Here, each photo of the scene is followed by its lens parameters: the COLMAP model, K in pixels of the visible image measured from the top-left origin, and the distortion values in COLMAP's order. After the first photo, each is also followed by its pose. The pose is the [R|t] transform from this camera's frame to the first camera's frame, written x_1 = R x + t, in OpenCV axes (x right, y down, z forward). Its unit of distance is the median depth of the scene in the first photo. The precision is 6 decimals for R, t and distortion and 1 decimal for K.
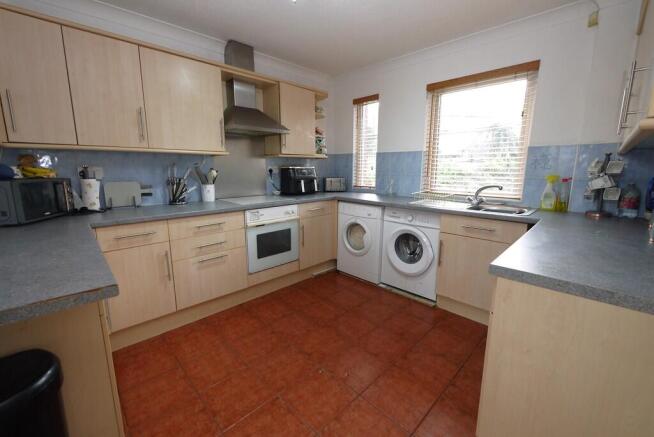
lens RADIAL K [[274.7, 0, 328.3], [0, 274.7, 216.0], [0, 0, 1]] dist [0.000456, -0.000106]
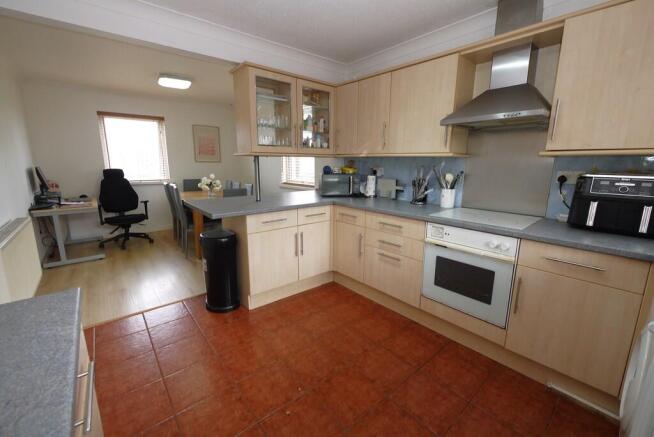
lens RADIAL K [[274.7, 0, 328.3], [0, 274.7, 216.0], [0, 0, 1]] dist [0.000456, -0.000106]
pose [[-0.081734, 0.192549, -0.977878, 0.547615], [-0.182974, 0.961585, 0.204634, -0.154408], [0.979714, 0.195652, -0.043363, 0.724681]]
